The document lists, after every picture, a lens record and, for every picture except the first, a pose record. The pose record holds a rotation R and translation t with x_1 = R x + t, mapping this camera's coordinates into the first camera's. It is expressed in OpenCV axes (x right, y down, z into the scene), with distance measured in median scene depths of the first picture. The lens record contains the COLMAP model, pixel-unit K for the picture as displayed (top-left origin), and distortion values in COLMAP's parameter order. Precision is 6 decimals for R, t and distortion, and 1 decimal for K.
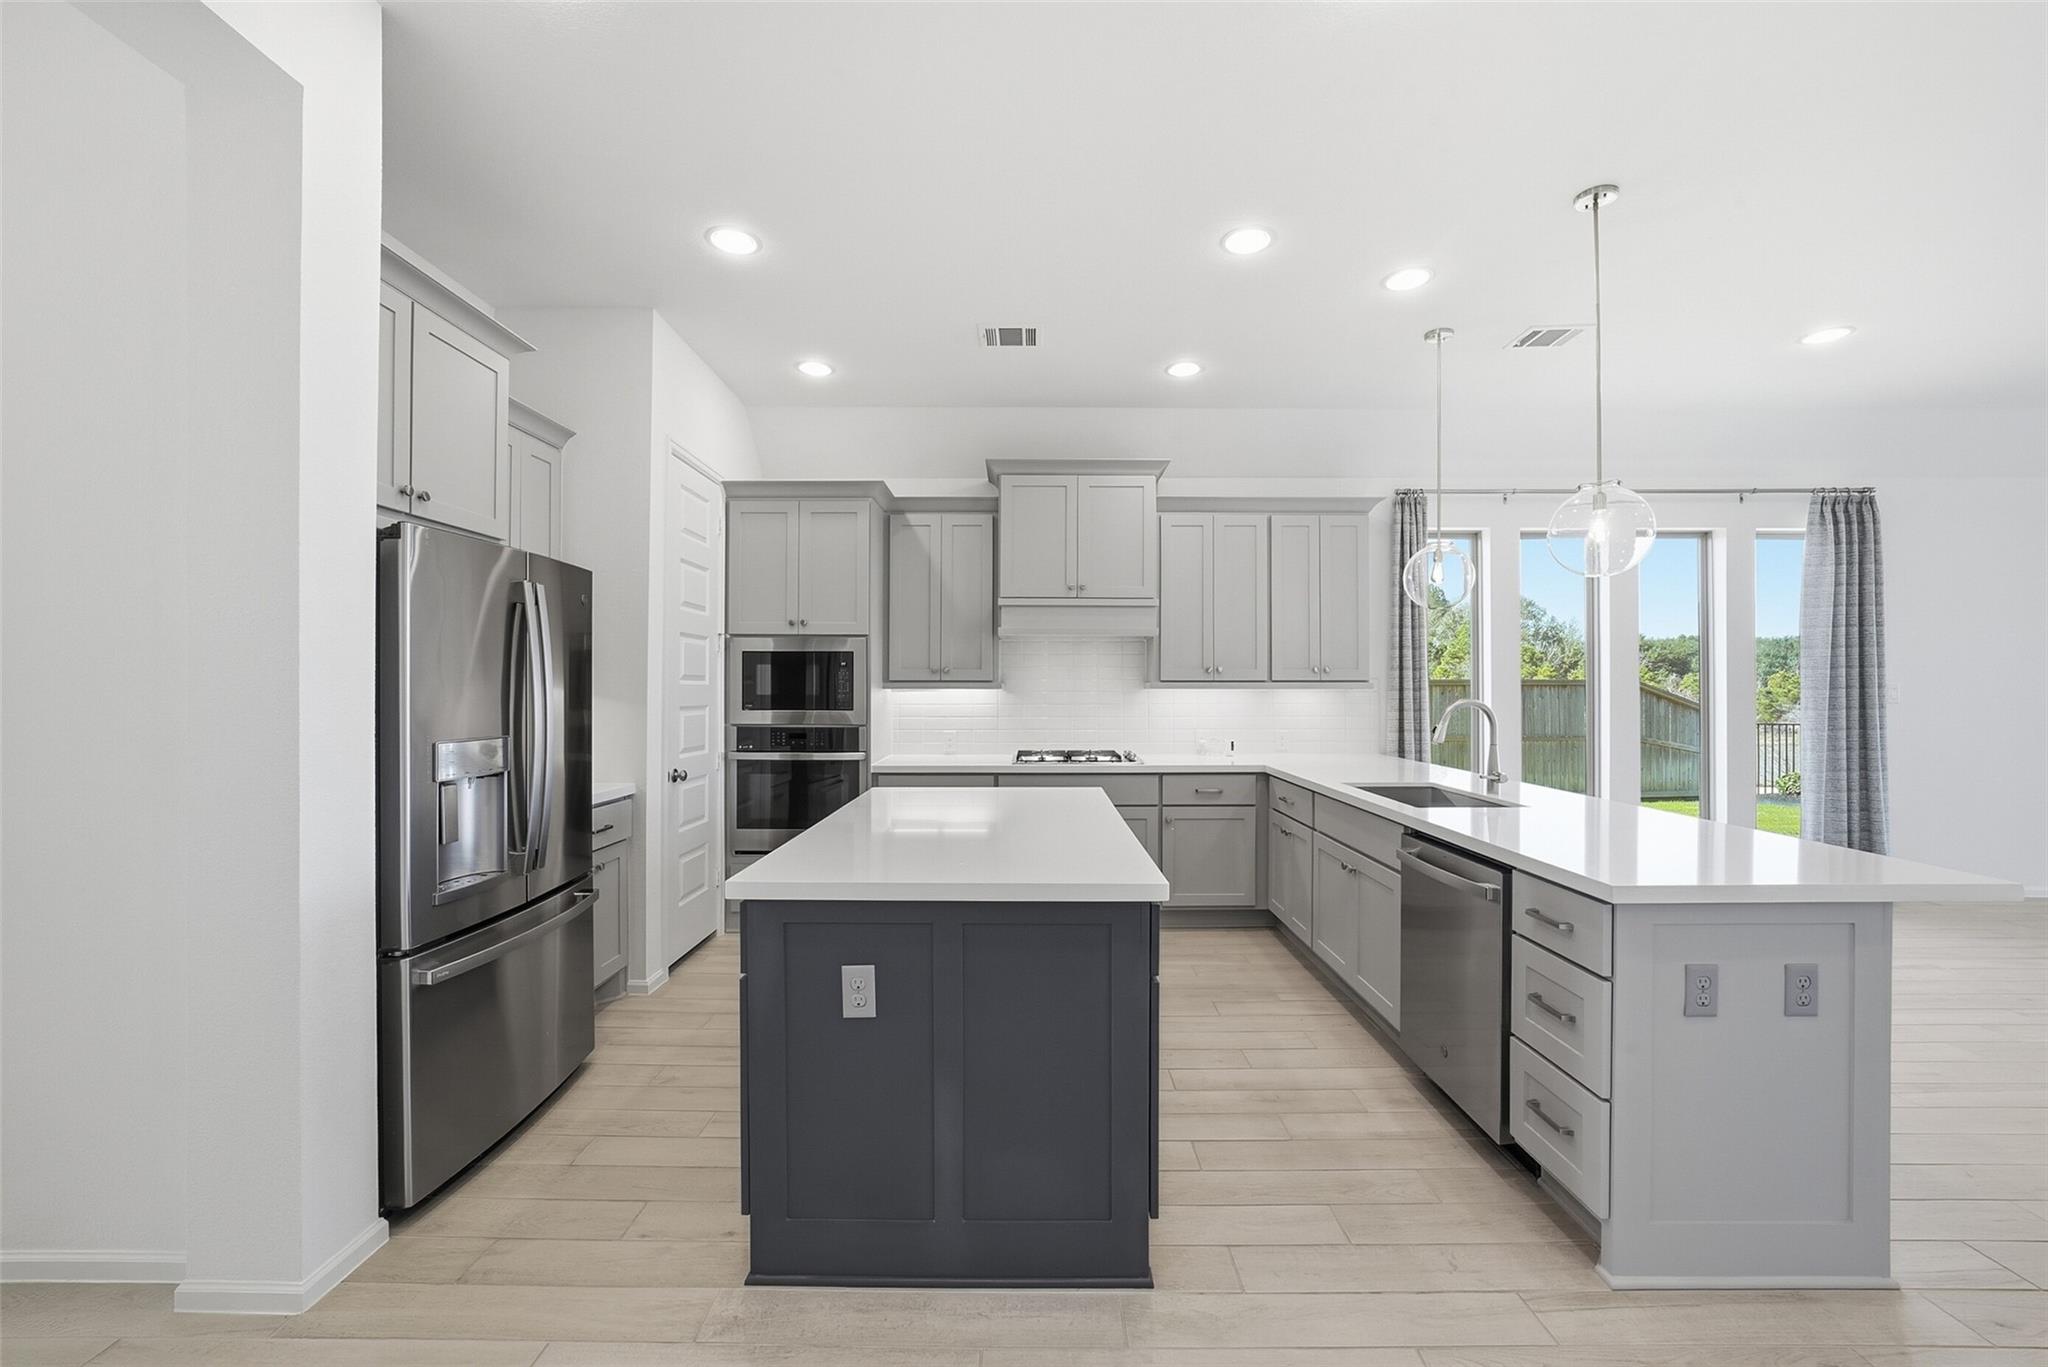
lens RADIAL K [[812.4, 0, 1017.9], [0, 812.4, 682.5], [0, 0, 1]] dist [-0.010651, 0.002474]
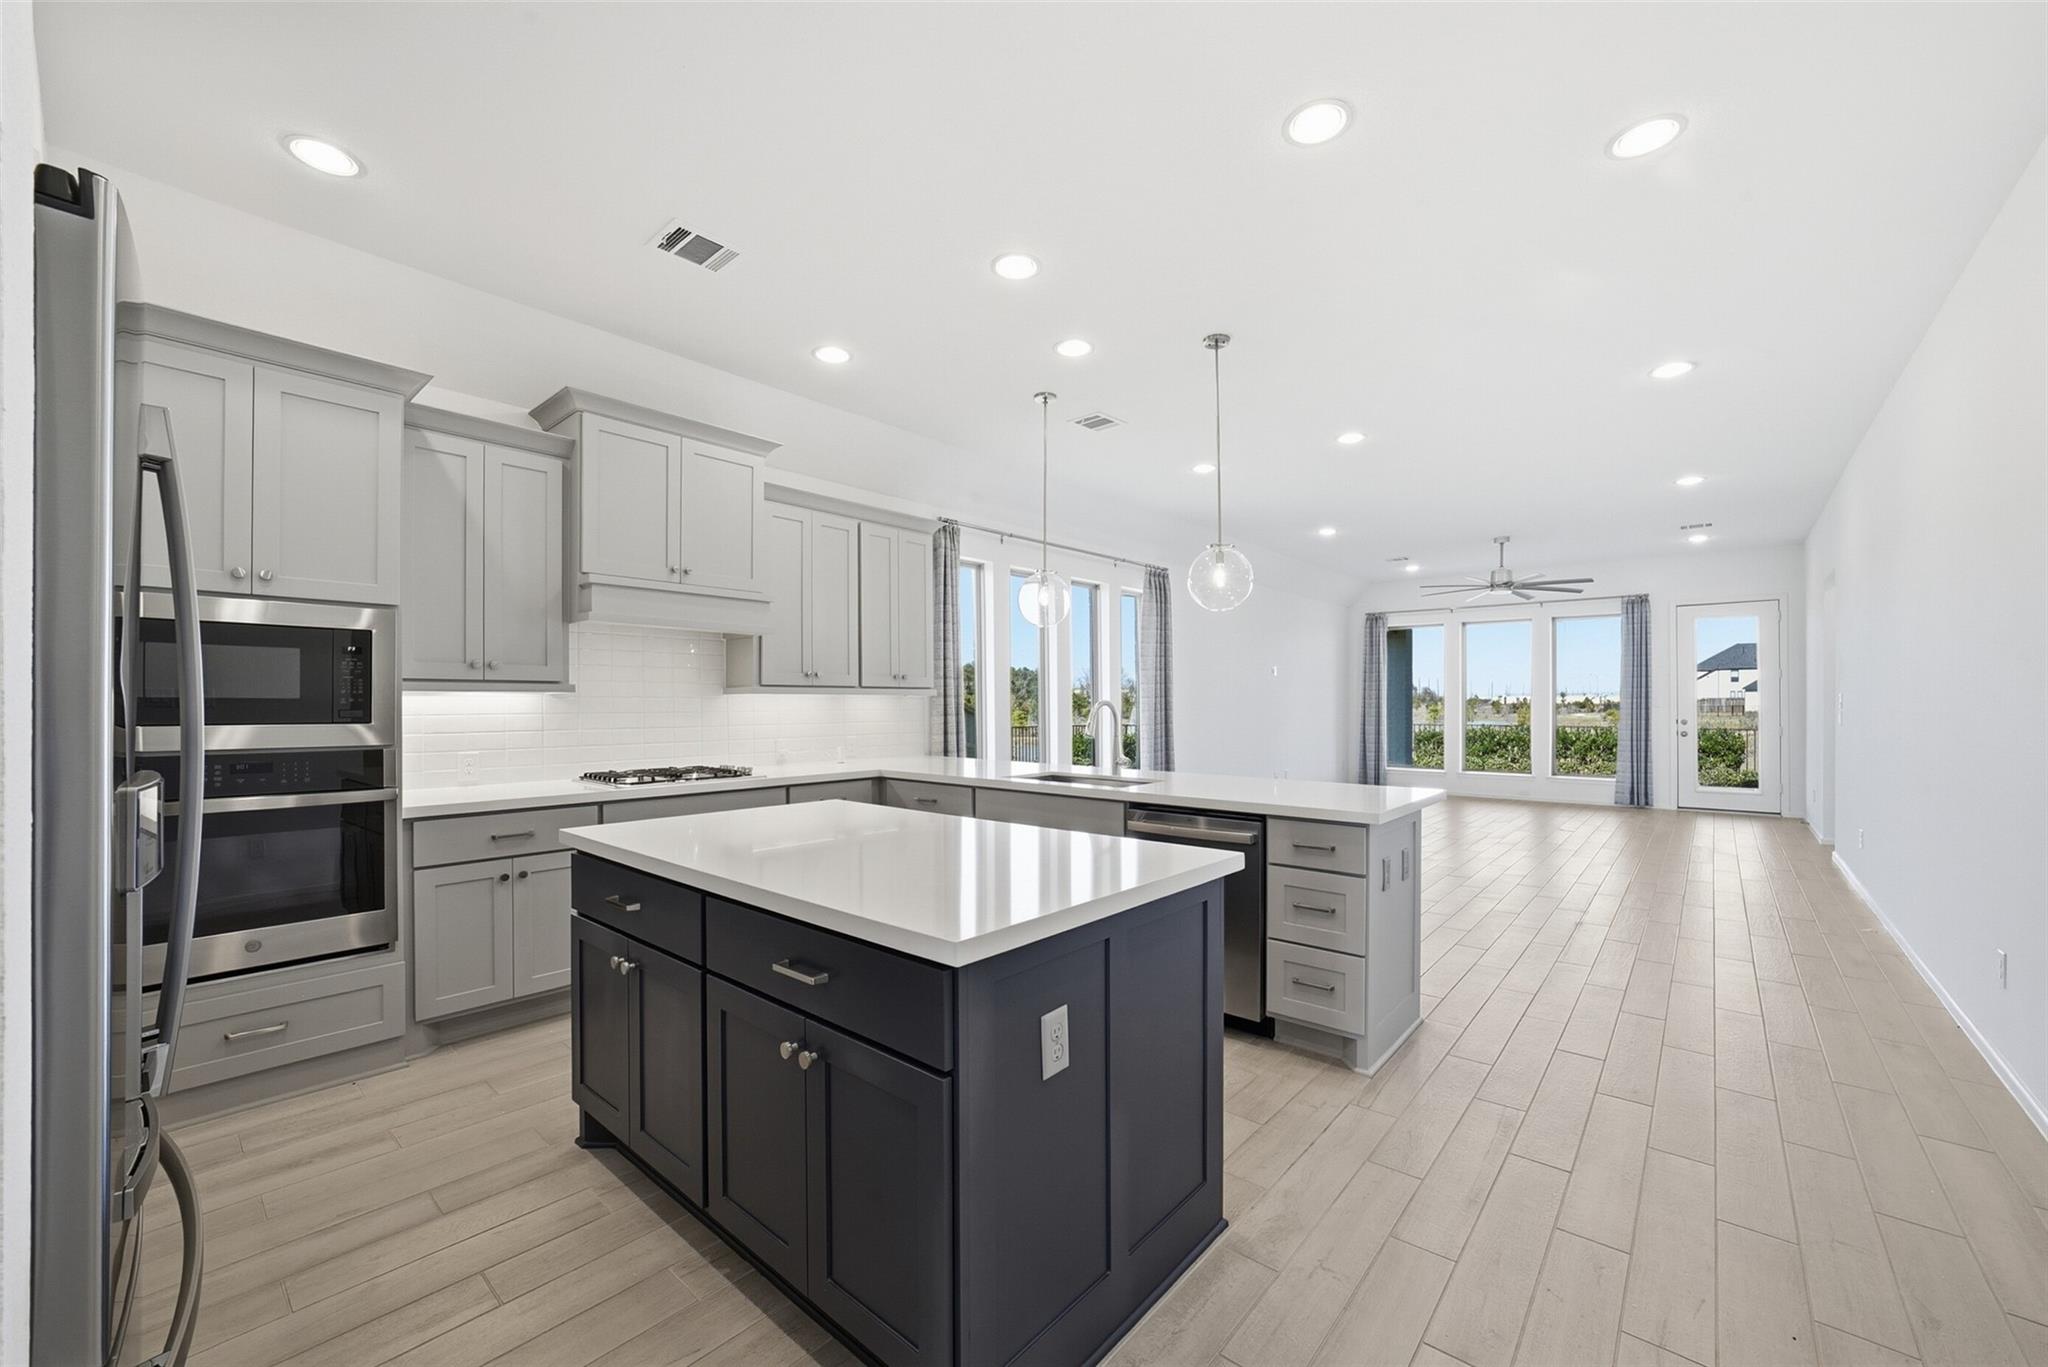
lens RADIAL K [[812.4, 0, 1028.9], [0, 812.4, 699.8], [0, 0, 1]] dist [-0.010651, 0.002474]
pose [[0.651332, 0.001298, 0.758792, -0.318041], [-0.002647, 0.999996, 0.000562, 0.013245], [-0.758788, -0.002375, 0.651333, 0.184658]]
